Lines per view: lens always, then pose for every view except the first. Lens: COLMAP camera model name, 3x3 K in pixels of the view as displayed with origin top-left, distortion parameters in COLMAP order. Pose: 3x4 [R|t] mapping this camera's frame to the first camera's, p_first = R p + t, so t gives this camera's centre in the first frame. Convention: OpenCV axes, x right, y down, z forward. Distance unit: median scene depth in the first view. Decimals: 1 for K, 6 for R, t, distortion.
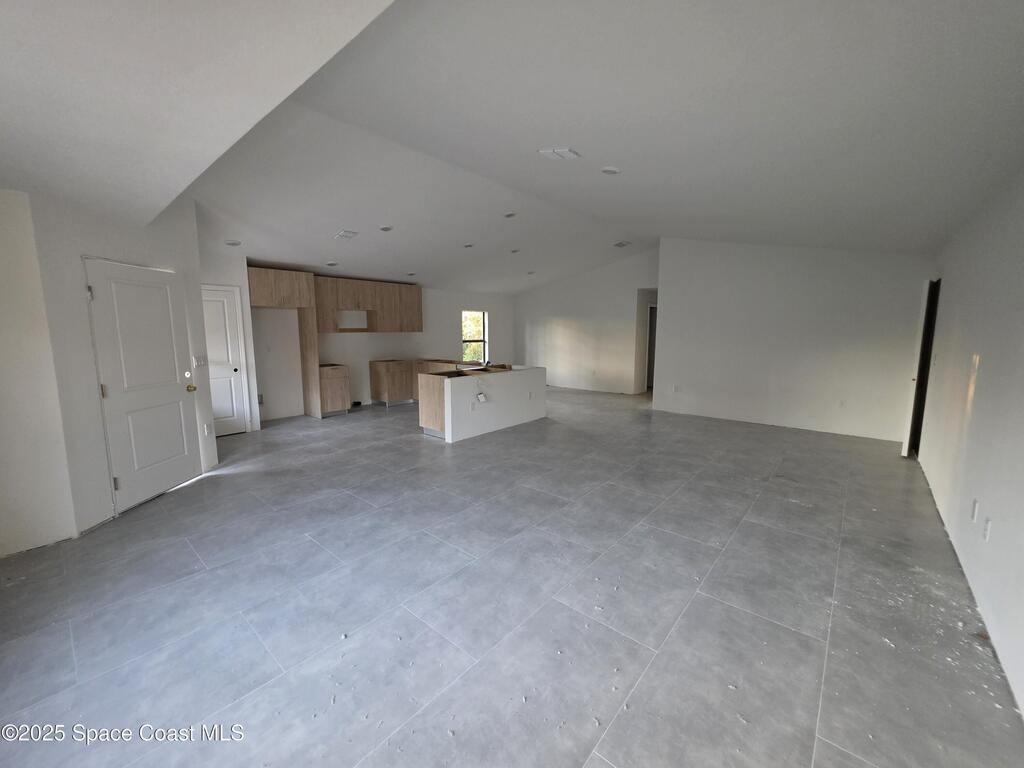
lens RADIAL K [[416.8, 0, 512.0], [0, 416.8, 384.0], [0, 0, 1]] dist [-0.000631, -0.000128]
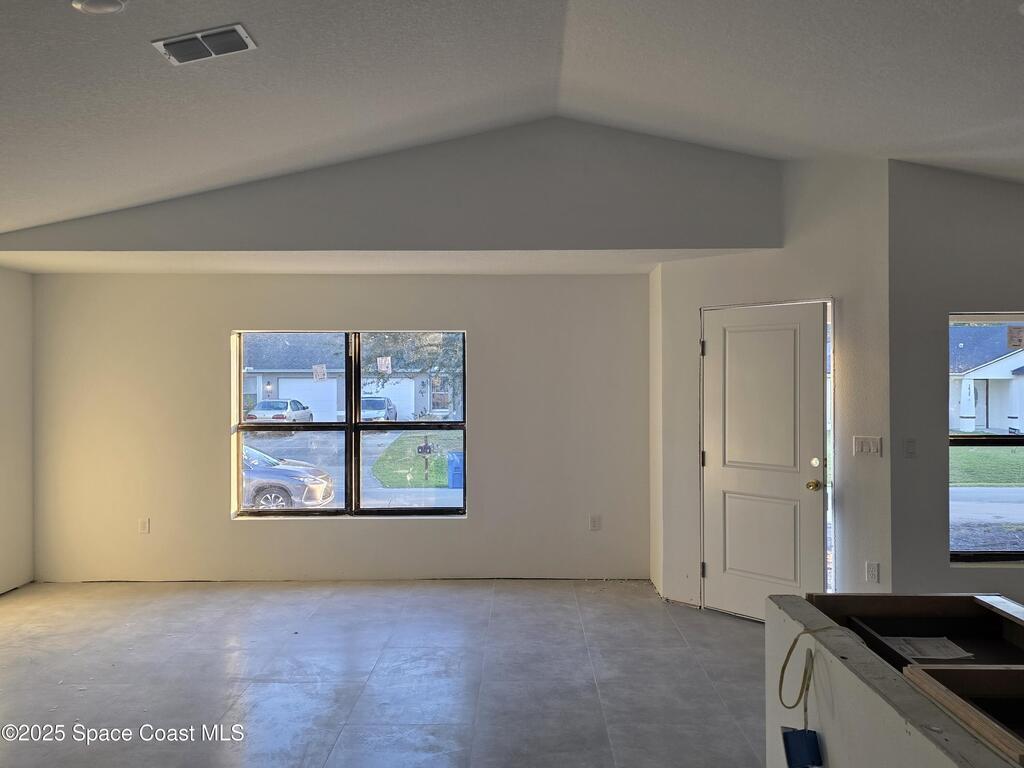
lens RADIAL K [[929.5, 0, 512.0], [0, 929.5, 384.0], [0, 0, 1]] dist [0.049266, -0.002108]
pose [[-0.764167, 0.006258, -0.644989, 0.466070], [-0.087374, 0.989732, 0.113121, -0.260657], [0.639074, 0.142799, -0.755773, 1.773551]]
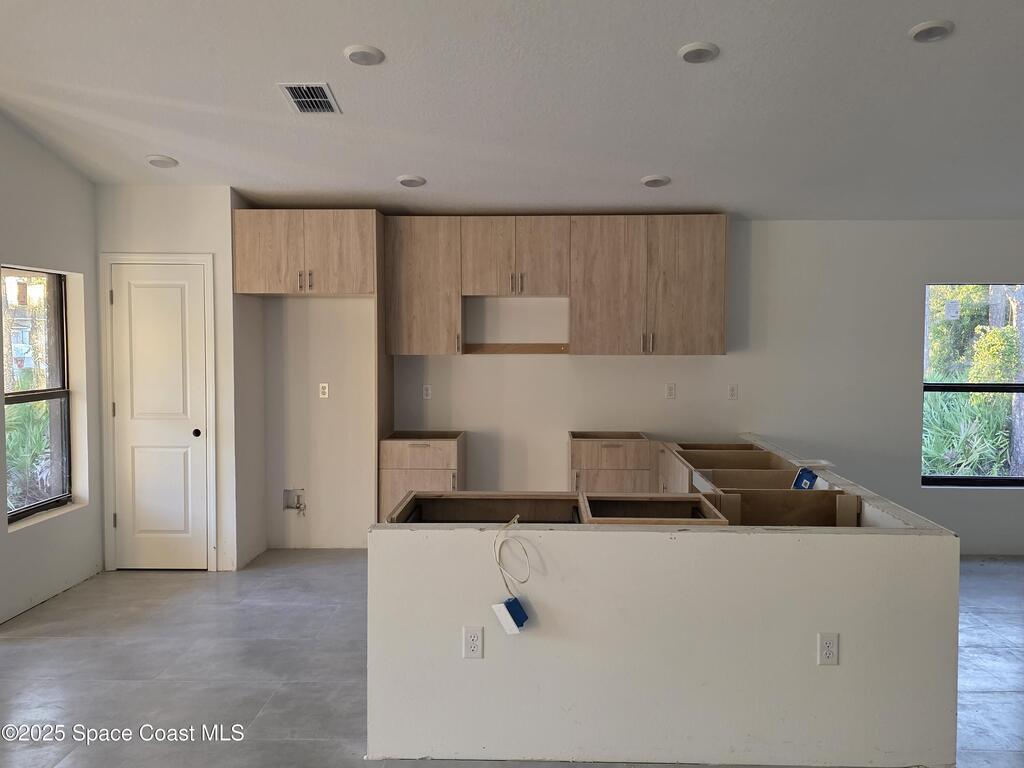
lens RADIAL K [[929.5, 0, 512.0], [0, 929.5, 384.0], [0, 0, 1]] dist [0.049266, -0.002108]
pose [[0.624296, 0.044229, -0.779935, 0.326576], [-0.104876, 0.994103, -0.027574, -0.085531], [0.774116, 0.099011, 0.625253, 0.554036]]
